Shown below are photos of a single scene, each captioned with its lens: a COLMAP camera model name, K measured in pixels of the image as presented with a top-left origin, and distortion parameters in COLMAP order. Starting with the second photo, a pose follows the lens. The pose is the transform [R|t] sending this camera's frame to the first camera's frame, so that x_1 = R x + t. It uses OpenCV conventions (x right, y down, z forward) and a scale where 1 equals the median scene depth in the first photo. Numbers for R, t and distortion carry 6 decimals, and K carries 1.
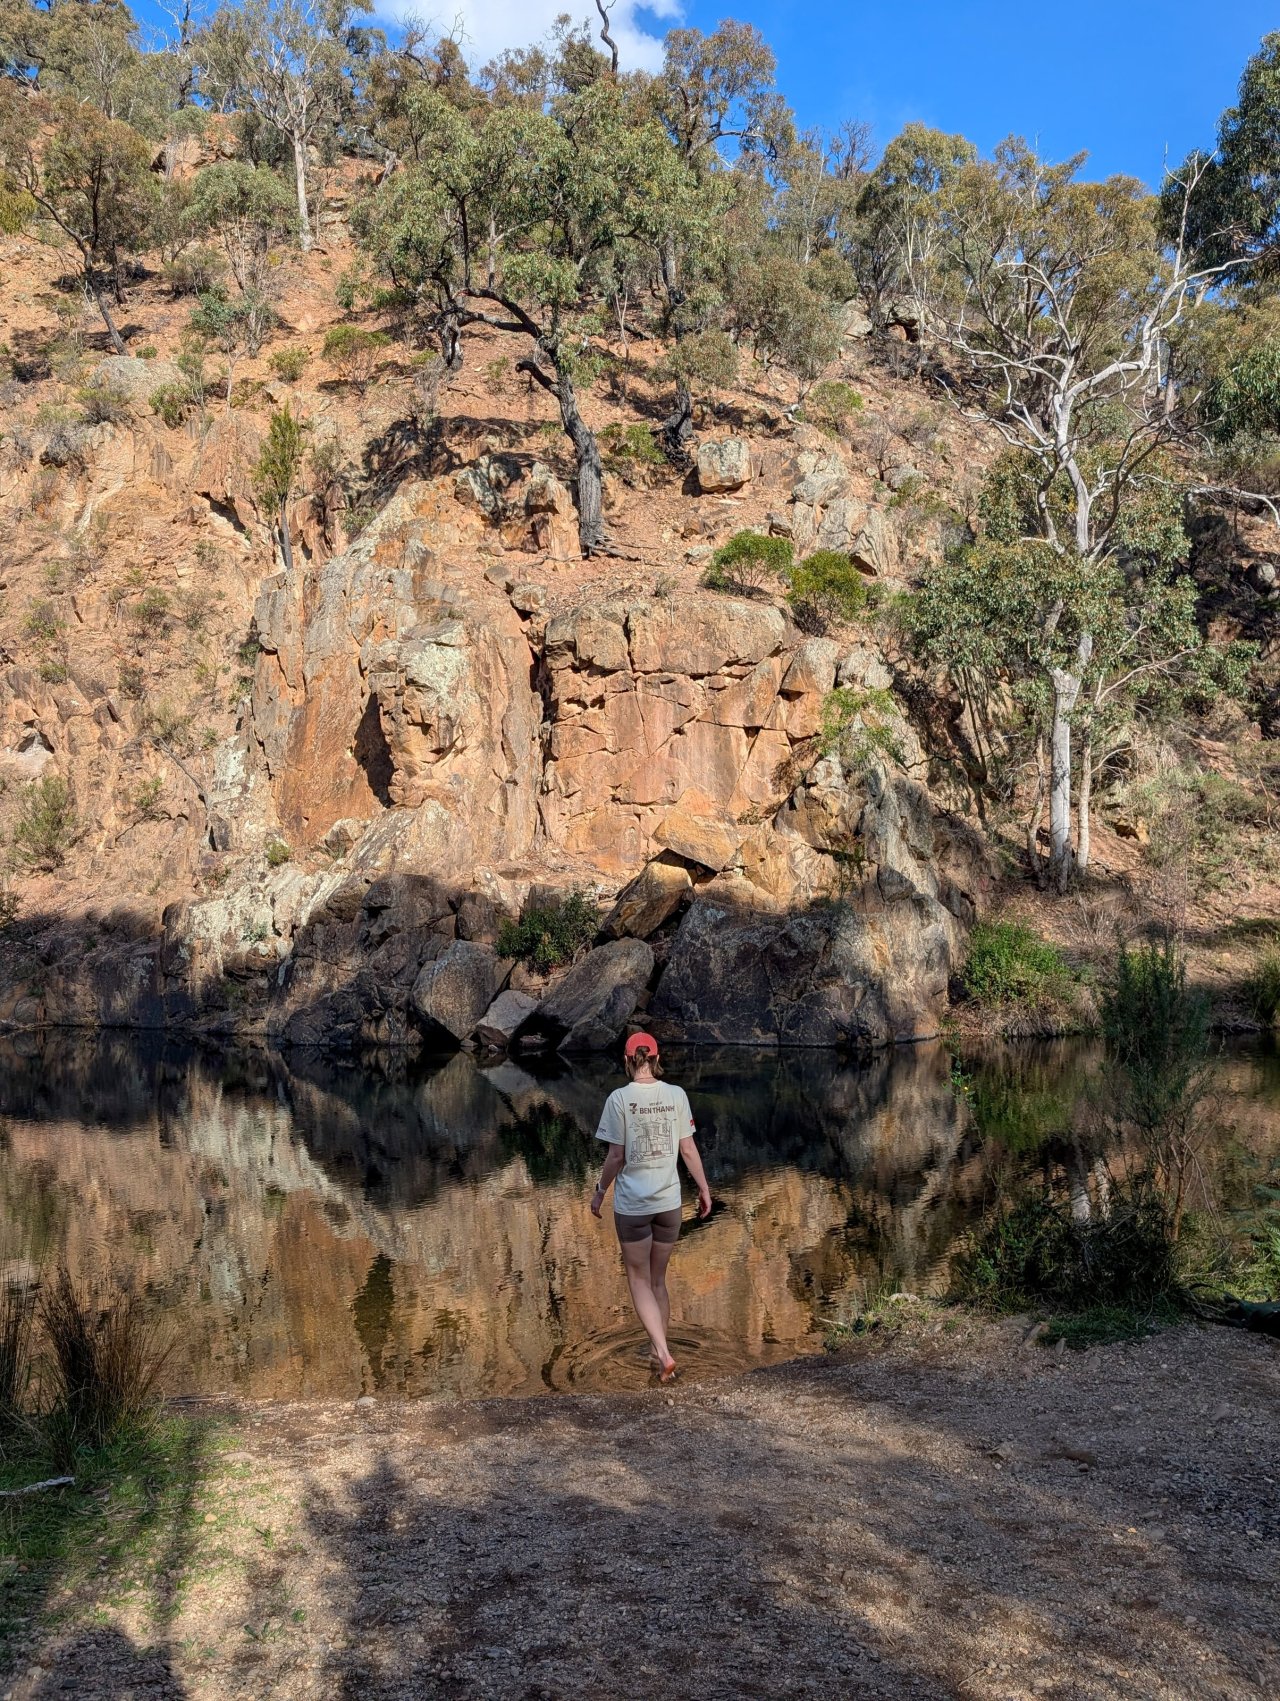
lens RADIAL K [[1205.3, 0, 633.6], [0, 1205.3, 831.2], [0, 0, 1]] dist [0.075489, -0.077324]
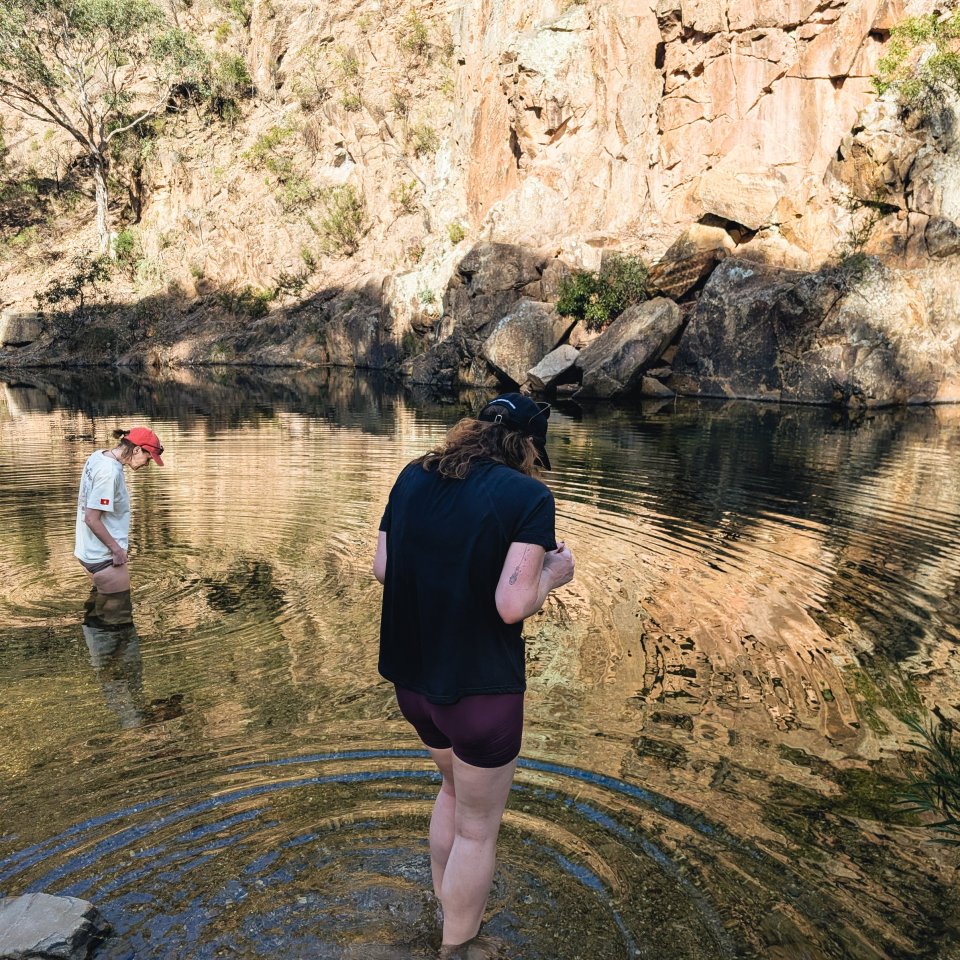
lens RADIAL K [[900.6, 0, 480.0], [0, 900.6, 480.0], [0, 0, 1]] dist [0.001289, 0.010435]
pose [[0.894275, 0.086289, -0.439120, 0.166959], [0.033950, 0.965326, 0.258832, 0.025274], [0.446228, -0.246375, 0.860337, 0.156055]]
